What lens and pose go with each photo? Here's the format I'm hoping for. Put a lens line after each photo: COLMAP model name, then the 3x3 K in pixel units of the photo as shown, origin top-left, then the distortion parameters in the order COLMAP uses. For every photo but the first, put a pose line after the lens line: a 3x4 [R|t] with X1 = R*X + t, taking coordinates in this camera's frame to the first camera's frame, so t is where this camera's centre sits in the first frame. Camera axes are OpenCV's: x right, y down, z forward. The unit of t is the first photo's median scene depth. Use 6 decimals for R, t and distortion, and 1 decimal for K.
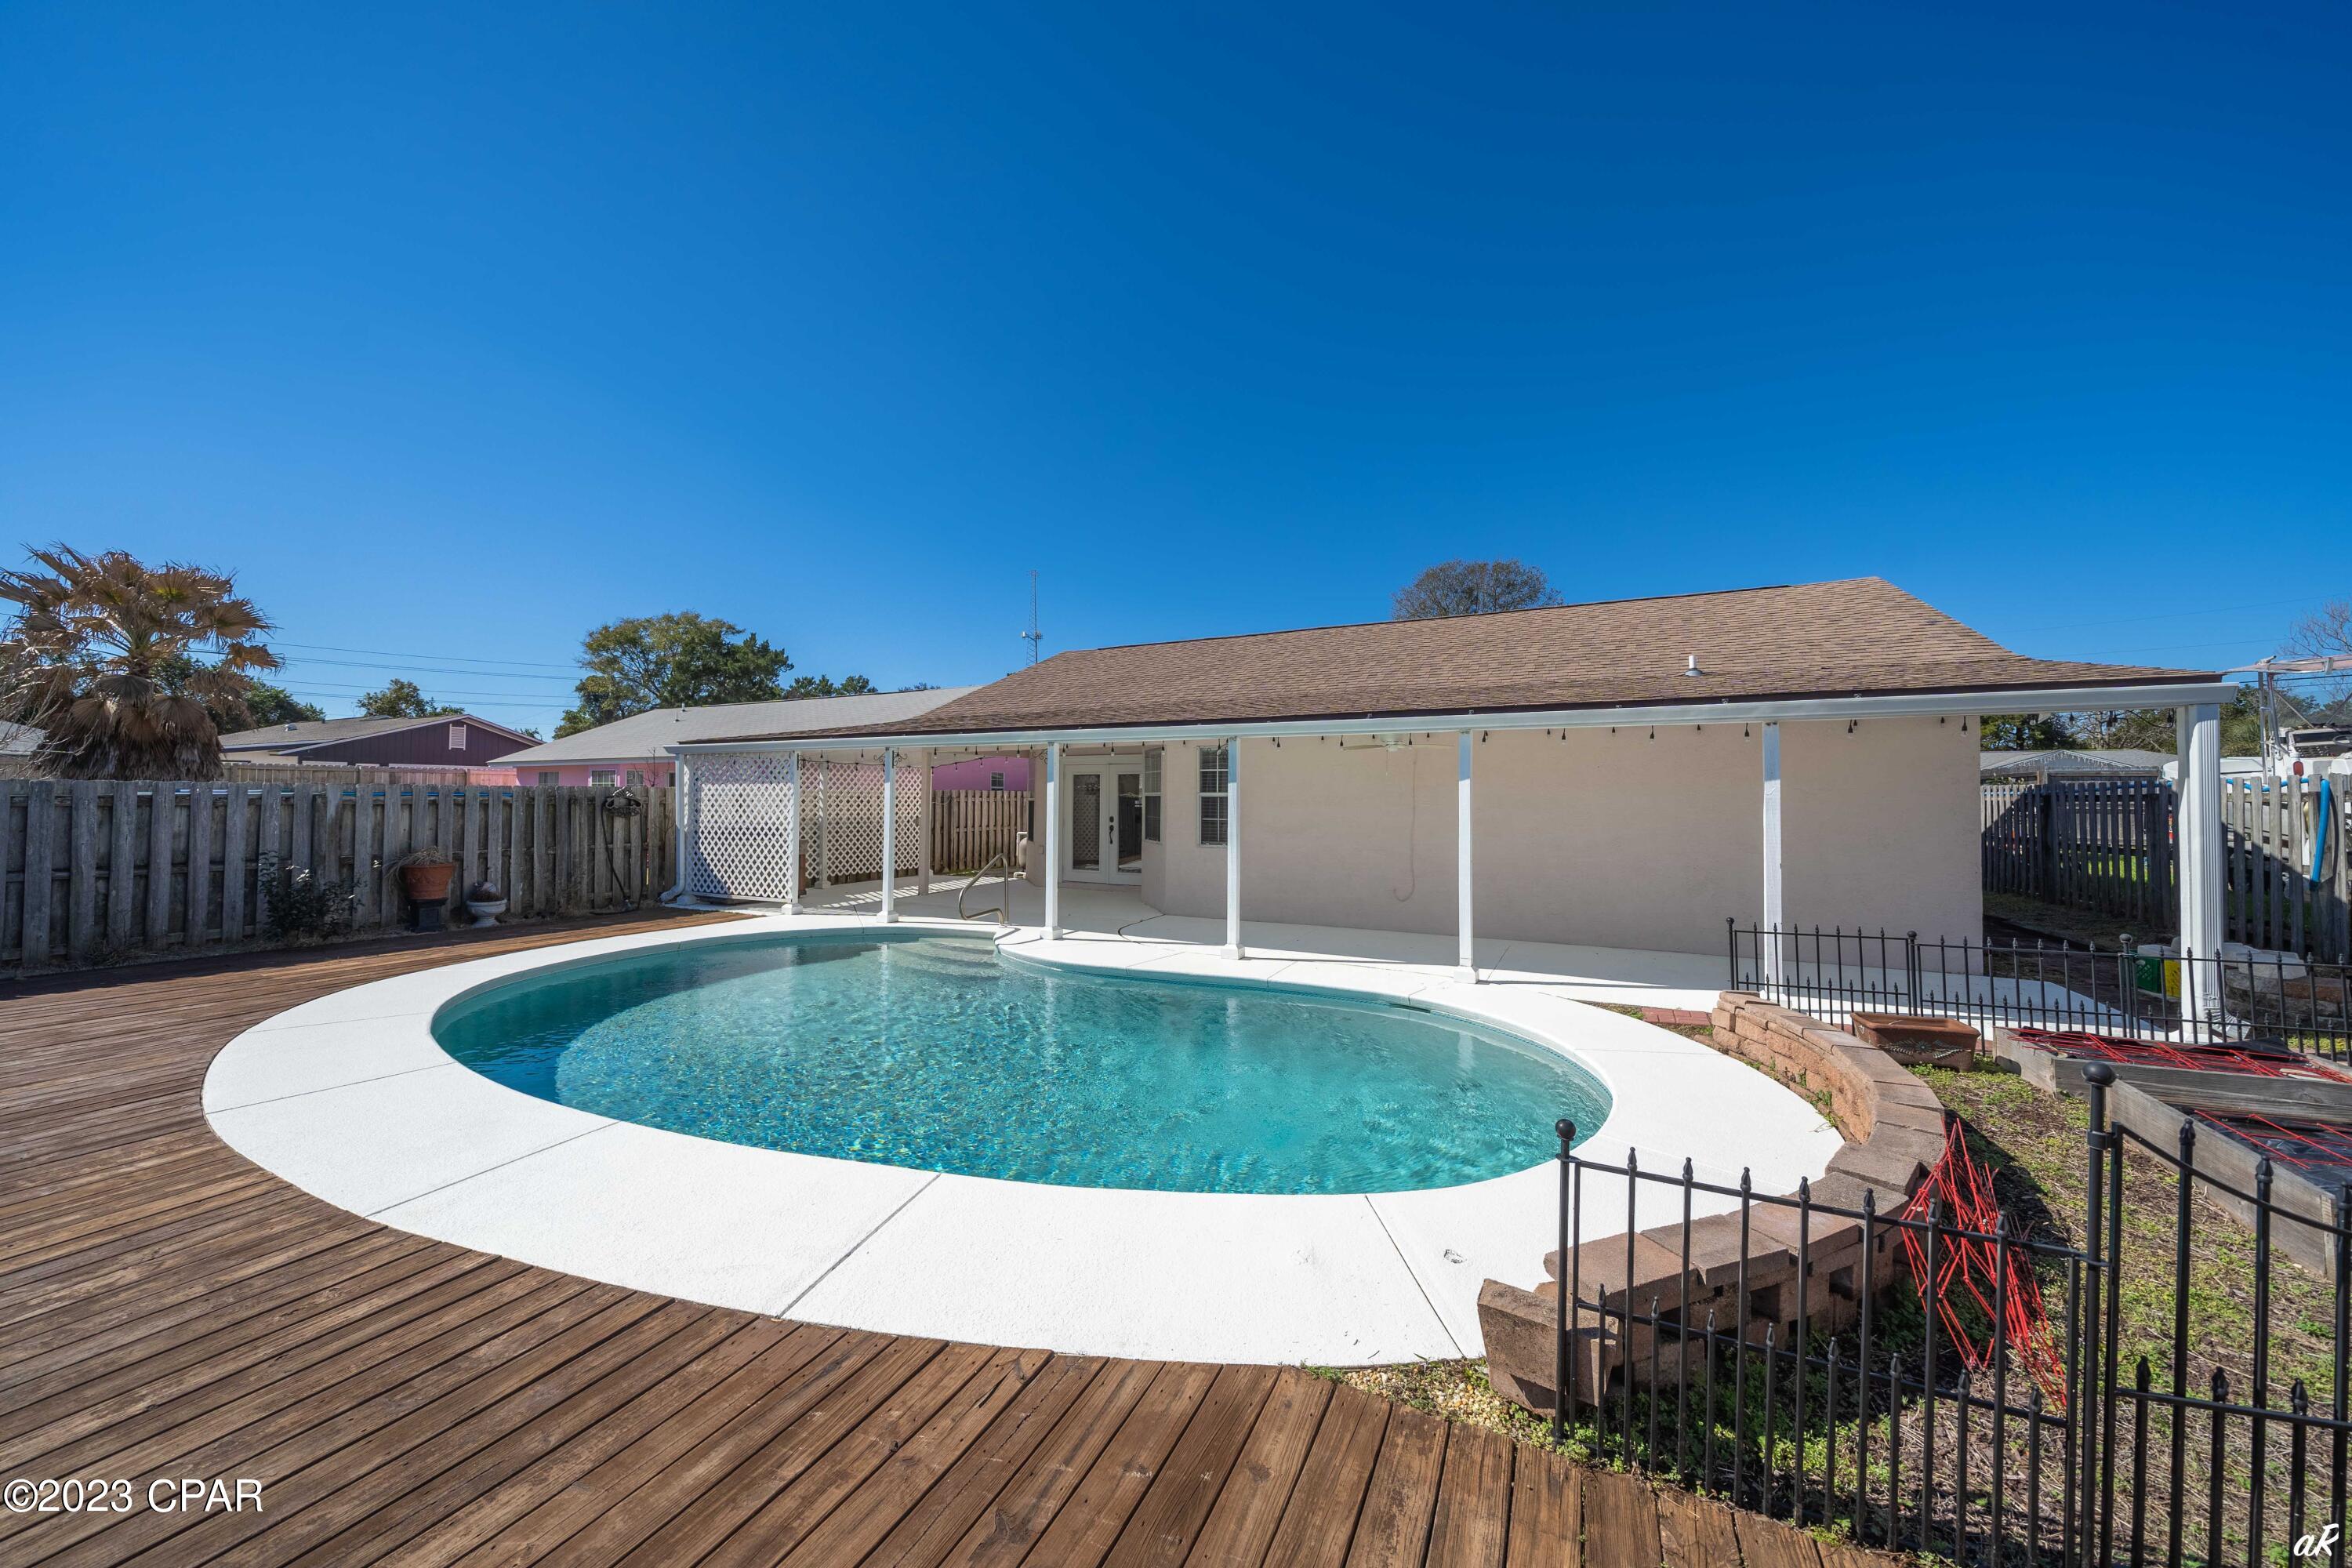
lens RADIAL K [[809.6, 0, 1188.2], [0, 809.6, 795.4], [0, 0, 1]] dist [-0.006340, -0.000059]
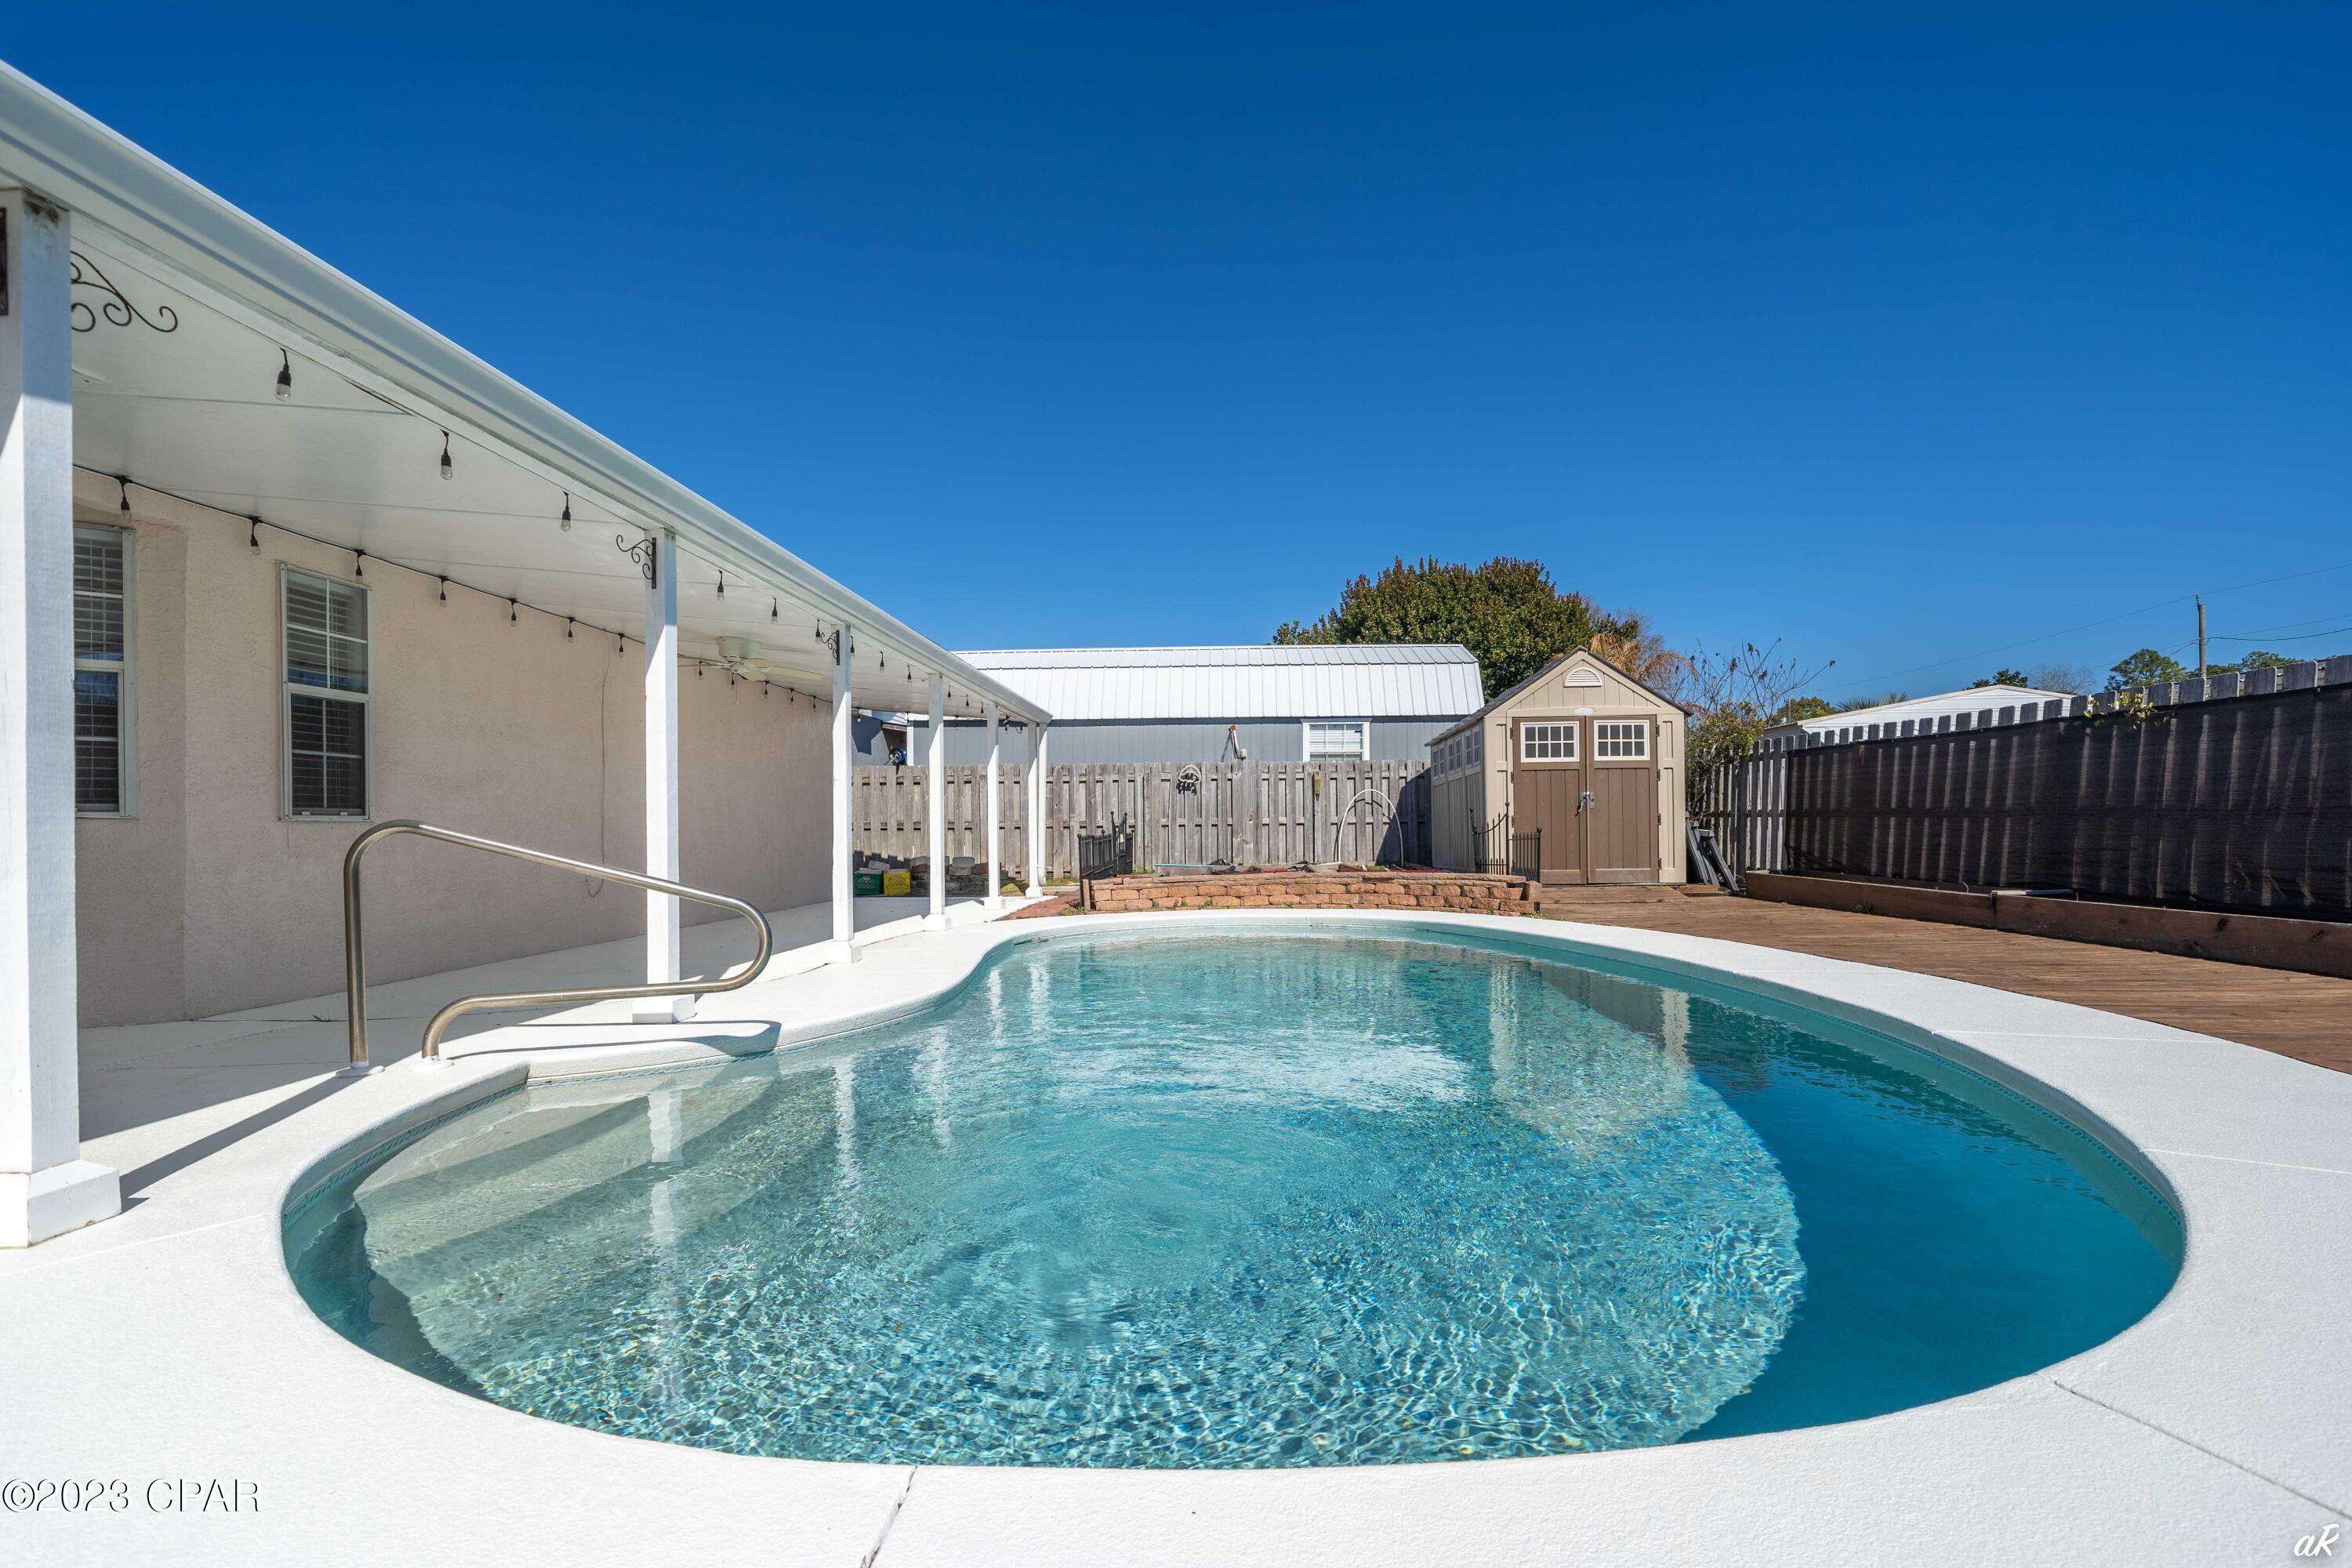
lens RADIAL K [[1097.9, 0, 1222.2], [0, 1097.9, 821.7], [0, 0, 1]] dist [0.000398, -0.000293]
pose [[-0.405513, 0.002113, 0.914087, -0.638890], [0.005970, 0.999982, 0.000336, 0.064713], [-0.914070, 0.005594, -0.405519, 0.776530]]
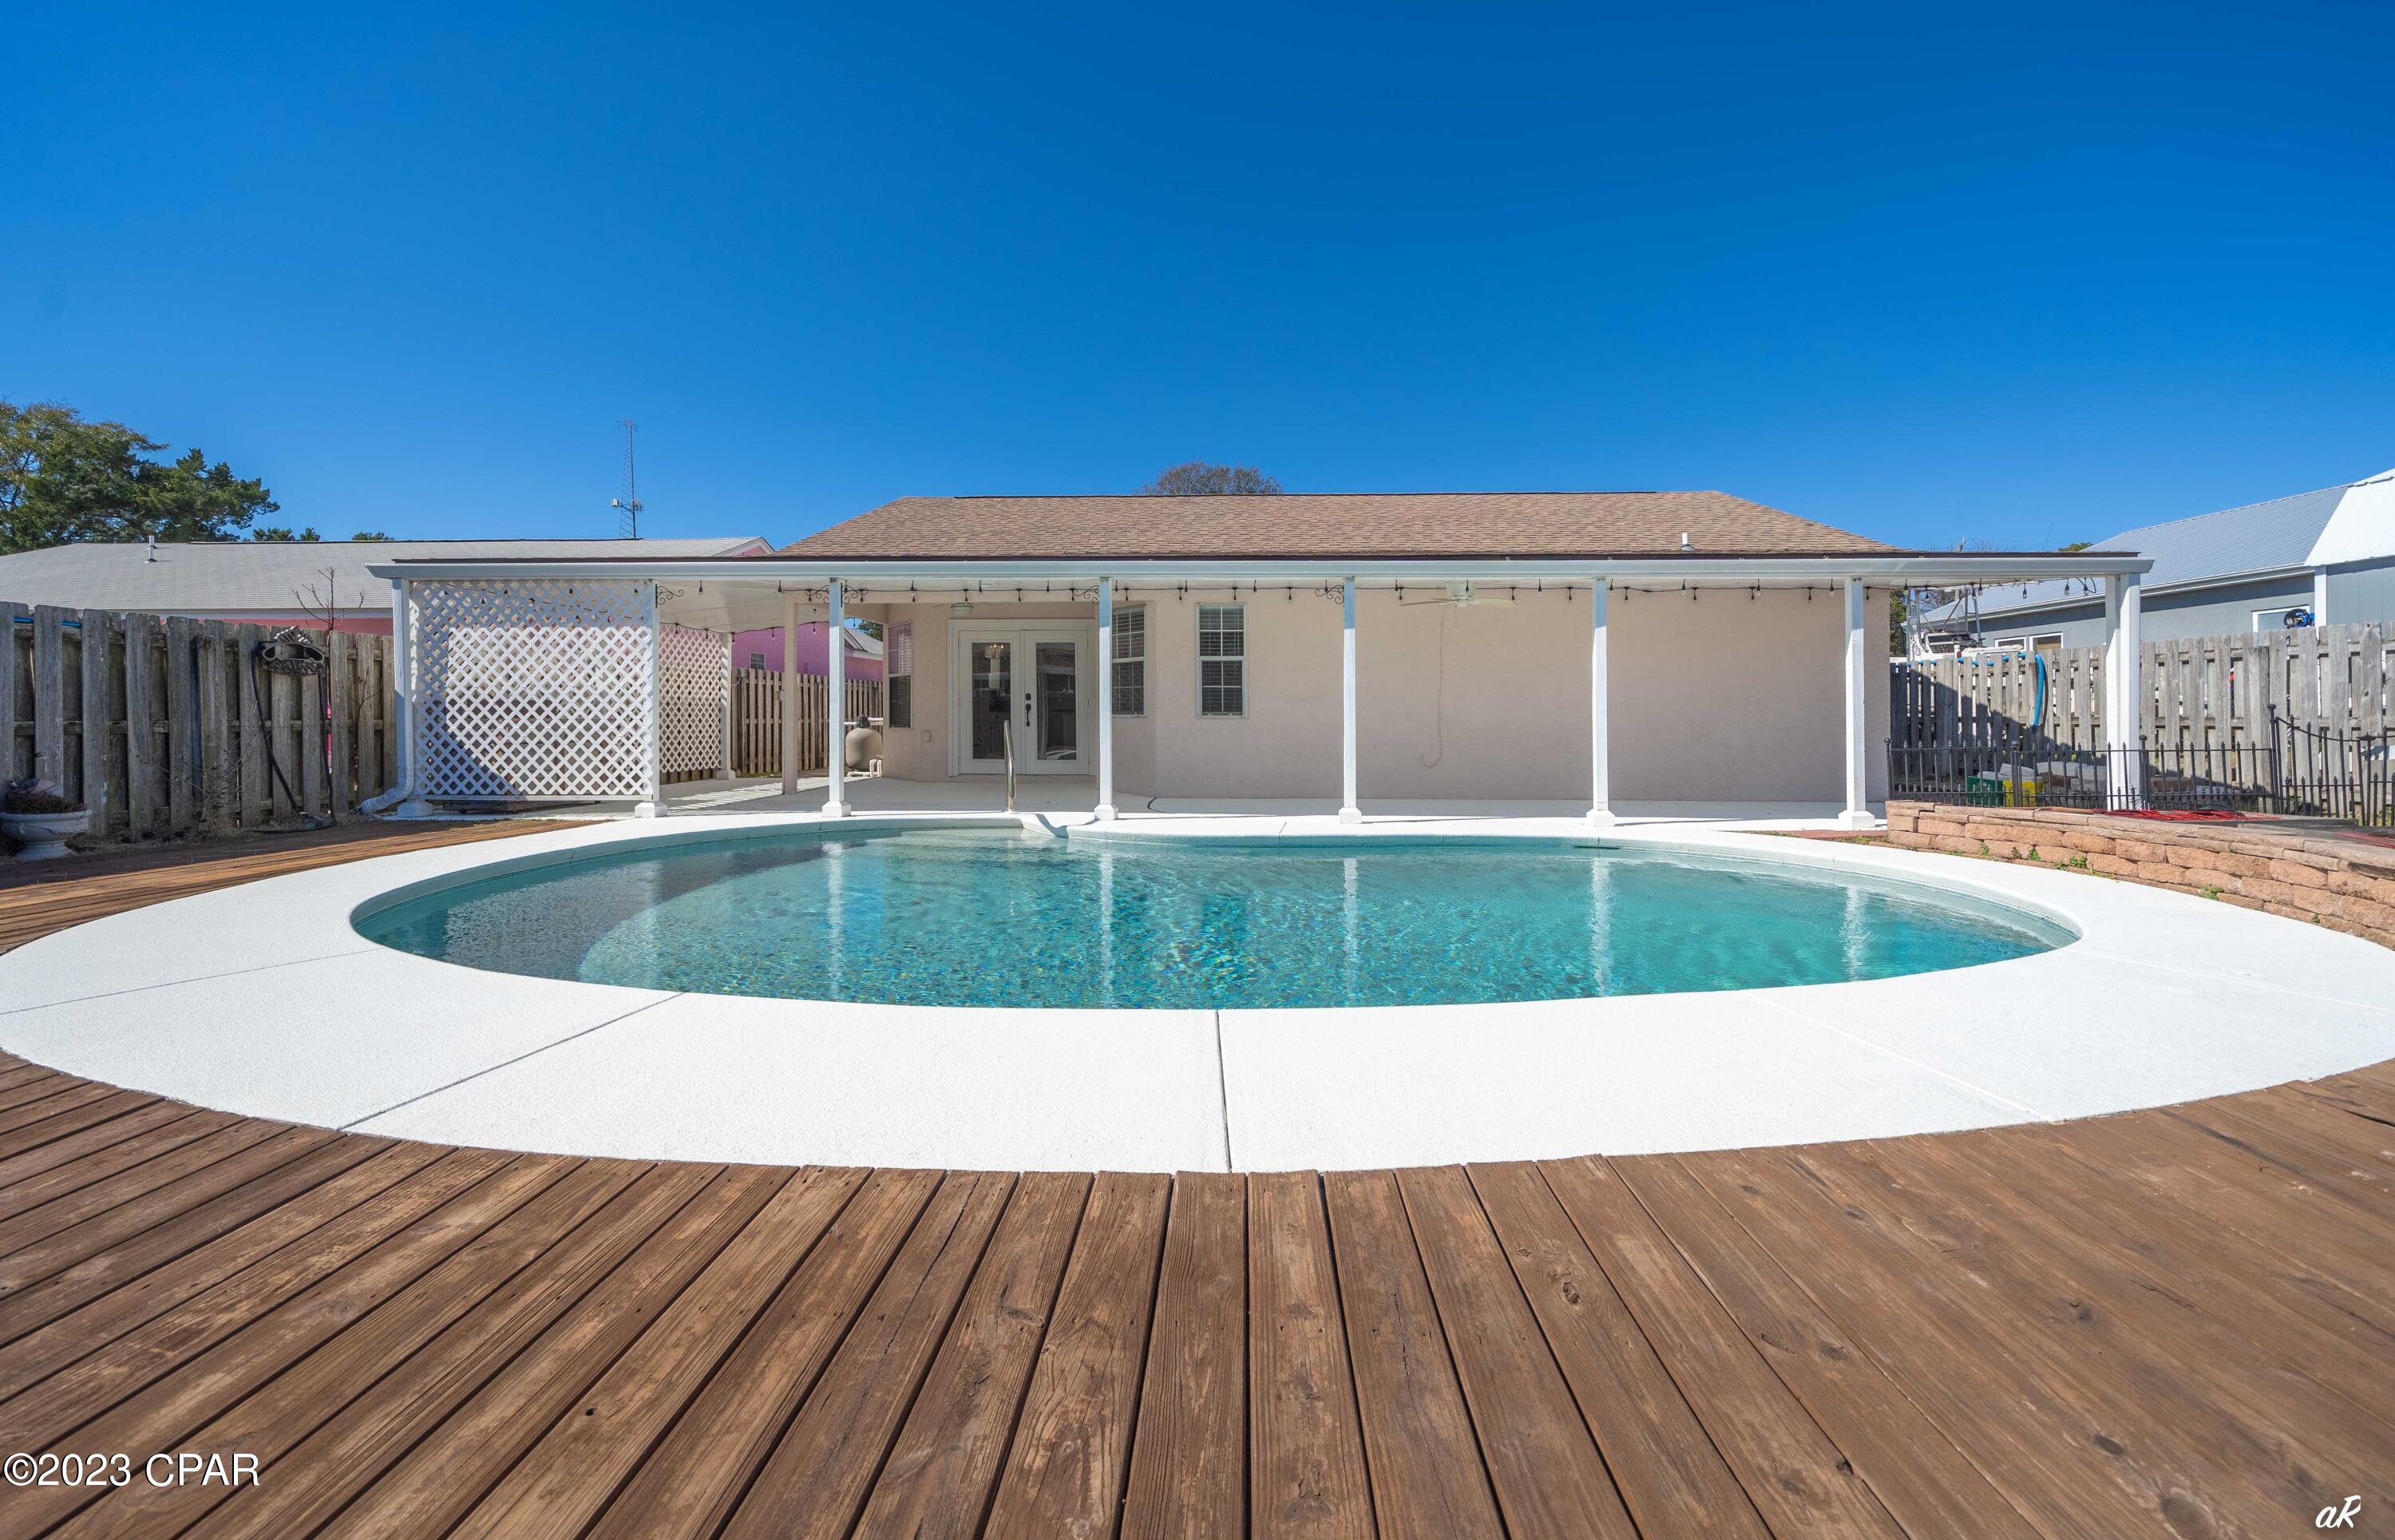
lens RADIAL K [[872.7, 0, 1213.2], [0, 872.7, 721.4], [0, 0, 1]] dist [-0.004435, -0.000233]
pose [[0.915045, -0.002516, 0.403345, -0.345600], [-0.000990, 0.999964, 0.008483, 0.057733], [-0.403351, -0.008161, 0.915009, 0.125908]]
